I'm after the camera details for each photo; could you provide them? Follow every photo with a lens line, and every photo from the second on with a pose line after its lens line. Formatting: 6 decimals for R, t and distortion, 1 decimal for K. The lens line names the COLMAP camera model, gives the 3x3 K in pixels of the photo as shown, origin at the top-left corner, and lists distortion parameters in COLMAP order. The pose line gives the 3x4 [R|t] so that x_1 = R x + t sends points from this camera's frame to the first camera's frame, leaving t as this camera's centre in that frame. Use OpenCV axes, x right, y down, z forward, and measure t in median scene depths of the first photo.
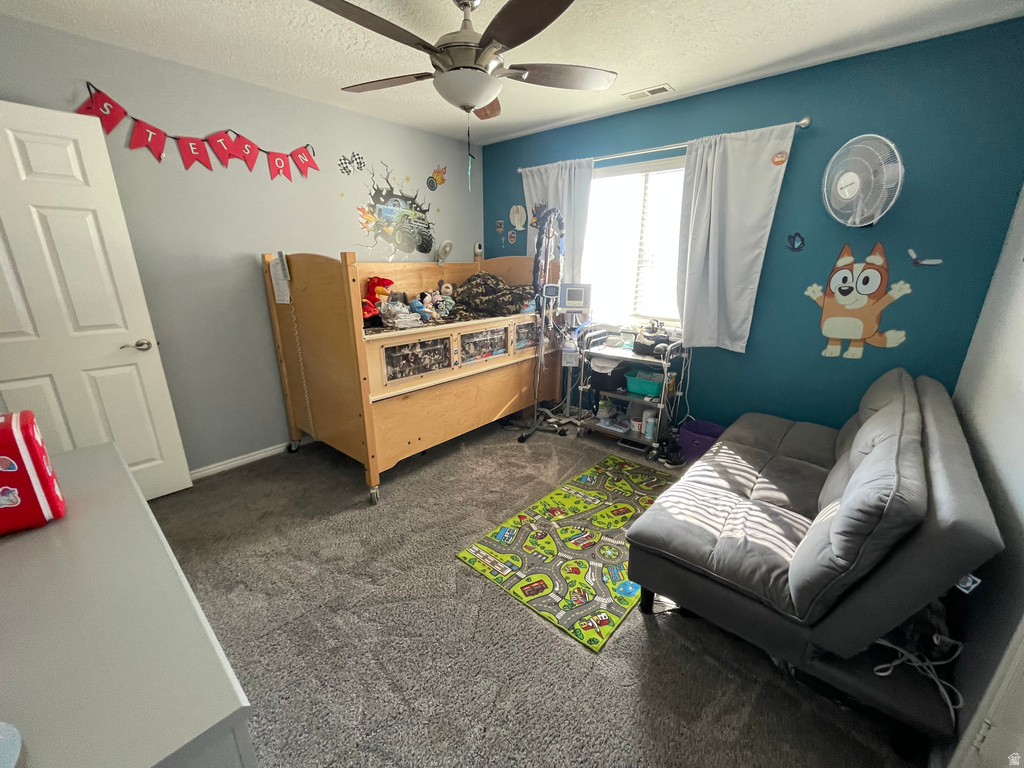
lens RADIAL K [[411.2, 0, 506.7], [0, 411.2, 386.4], [0, 0, 1]] dist [-0.001497, 0.001076]
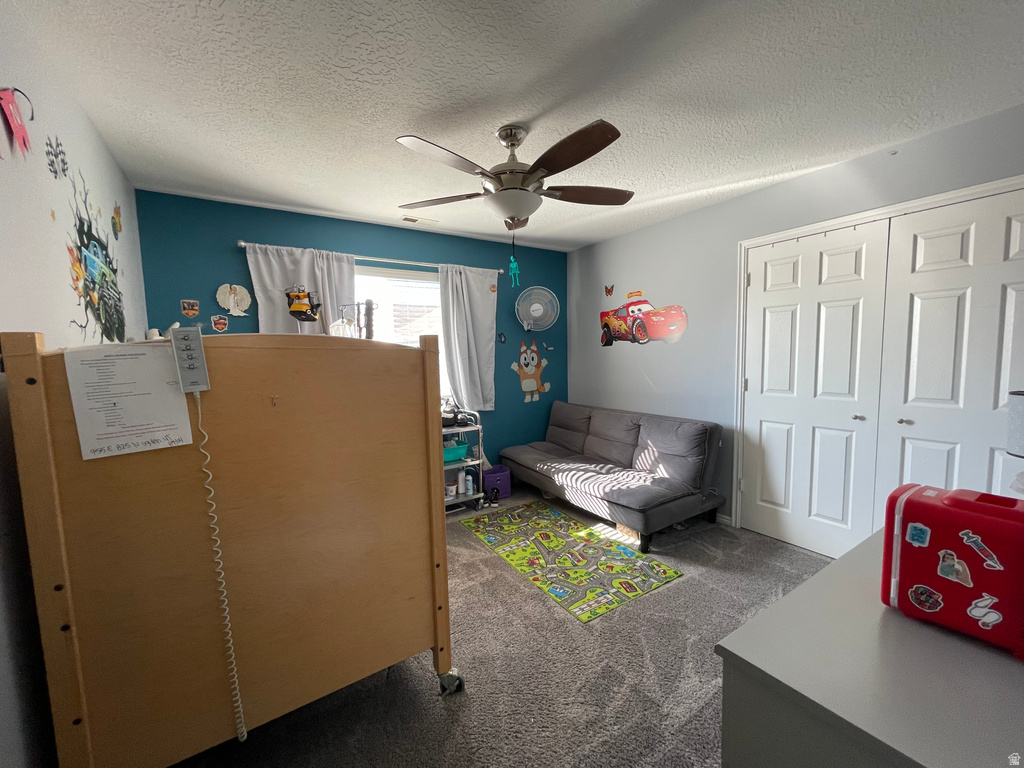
lens RADIAL K [[411.2, 0, 508.2], [0, 411.2, 389.1], [0, 0, 1]] dist [-0.001497, 0.001076]
pose [[0.273806, -0.095677, 0.957014, -0.898466], [0.304421, 0.952503, 0.008130, -0.169177], [-0.912337, 0.289109, 0.289927, 0.582140]]
